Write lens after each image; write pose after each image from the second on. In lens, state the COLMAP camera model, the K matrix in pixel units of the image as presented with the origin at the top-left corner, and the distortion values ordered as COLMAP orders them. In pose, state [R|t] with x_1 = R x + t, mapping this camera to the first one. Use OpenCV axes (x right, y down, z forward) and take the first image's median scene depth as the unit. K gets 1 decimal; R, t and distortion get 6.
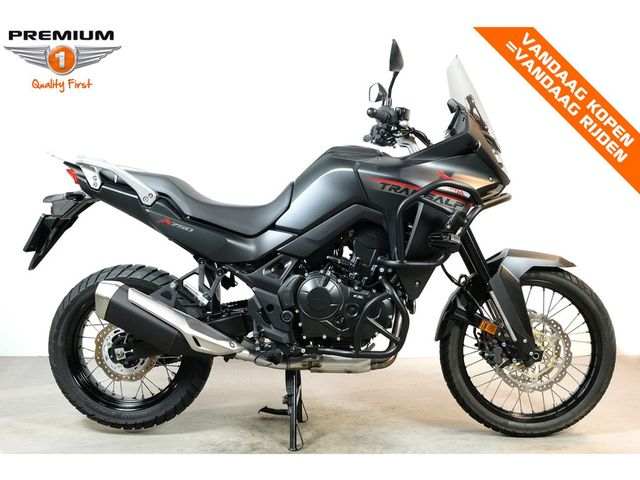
lens RADIAL K [[811.0, 0, 320.0], [0, 811.0, 240.0], [0, 0, 1]] dist [-0.003356, 0.020299]
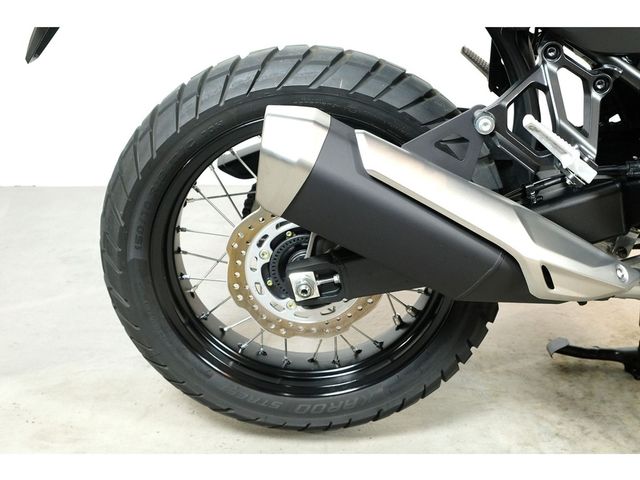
lens RADIAL K [[811.0, 0, 320.0], [0, 811.0, 240.0], [0, 0, 1]] dist [-0.003356, 0.020299]
pose [[0.994049, -0.029966, 0.104731, -0.286744], [-0.008351, 0.937628, 0.347541, -0.017976], [-0.108613, -0.346348, 0.931798, 0.656890]]
